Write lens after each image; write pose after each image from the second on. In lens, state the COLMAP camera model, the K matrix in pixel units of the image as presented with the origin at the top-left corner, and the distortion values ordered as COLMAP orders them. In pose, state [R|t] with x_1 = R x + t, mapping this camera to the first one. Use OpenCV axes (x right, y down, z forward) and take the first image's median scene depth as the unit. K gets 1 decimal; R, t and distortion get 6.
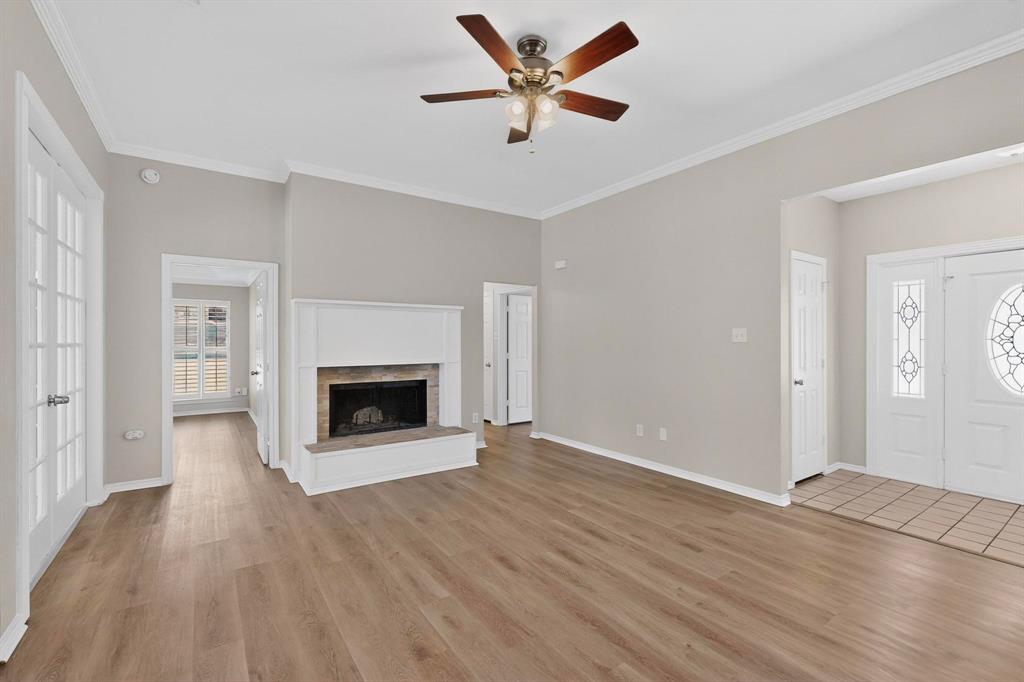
lens RADIAL K [[446.1, 0, 513.1], [0, 446.1, 341.3], [0, 0, 1]] dist [0.001681, 0.000169]
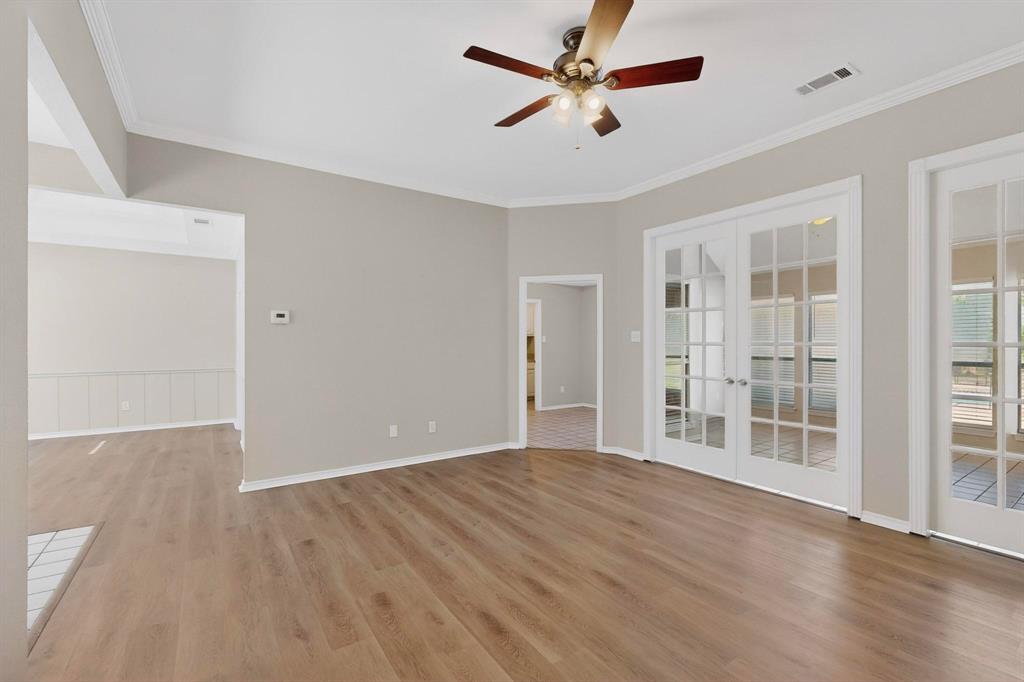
lens RADIAL K [[446.1, 0, 513.1], [0, 446.1, 341.3], [0, 0, 1]] dist [0.001681, 0.000169]
pose [[-0.999988, -0.000011, 0.004899, 0.164826], [-0.000014, 1.000000, -0.000483, -0.000628], [-0.004899, -0.000483, -0.999988, 1.821843]]
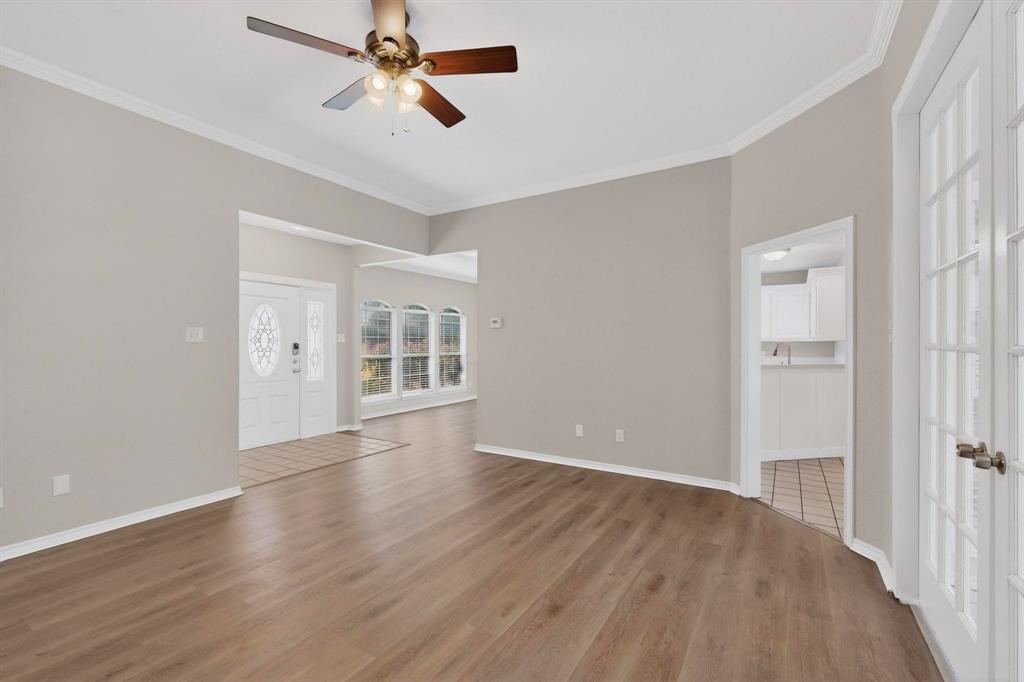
lens RADIAL K [[446.1, 0, 513.1], [0, 446.1, 341.3], [0, 0, 1]] dist [0.001681, 0.000169]
pose [[-0.394680, 0.002014, 0.918817, -0.823458], [-0.001214, 0.999996, -0.002714, 0.002847], [-0.918818, -0.002186, -0.394676, 1.043640]]
